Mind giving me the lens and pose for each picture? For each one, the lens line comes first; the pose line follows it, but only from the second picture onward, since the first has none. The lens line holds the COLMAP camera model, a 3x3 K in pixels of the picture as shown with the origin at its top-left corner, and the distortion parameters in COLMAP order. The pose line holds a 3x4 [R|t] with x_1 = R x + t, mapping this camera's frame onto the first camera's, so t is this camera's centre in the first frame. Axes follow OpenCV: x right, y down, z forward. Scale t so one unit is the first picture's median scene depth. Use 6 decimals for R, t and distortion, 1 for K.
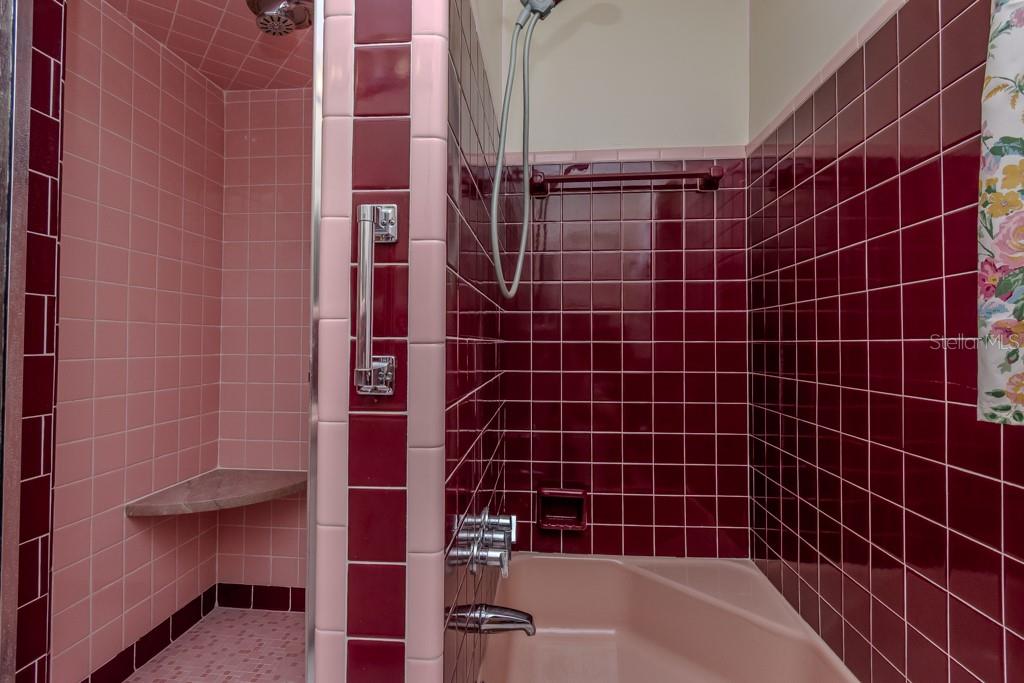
lens RADIAL K [[507.2, 0, 505.9], [0, 507.2, 335.2], [0, 0, 1]] dist [0.007033, 0.000095]
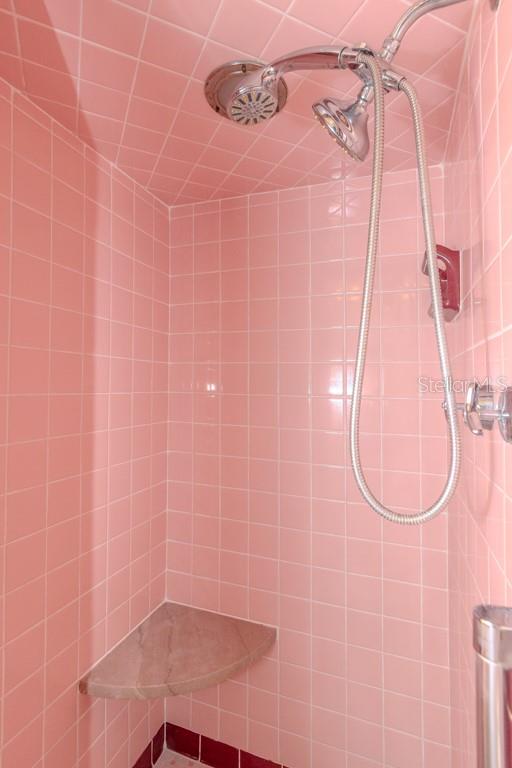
lens RADIAL K [[409.9, 0, 259.8], [0, 409.9, 388.8], [0, 0, 1]] dist [0.015082, -0.000871]
pose [[0.967738, 0.001629, -0.251953, -0.209527], [0.001601, 0.999919, 0.012617, -0.158839], [0.251953, -0.012613, 0.967657, 0.312451]]
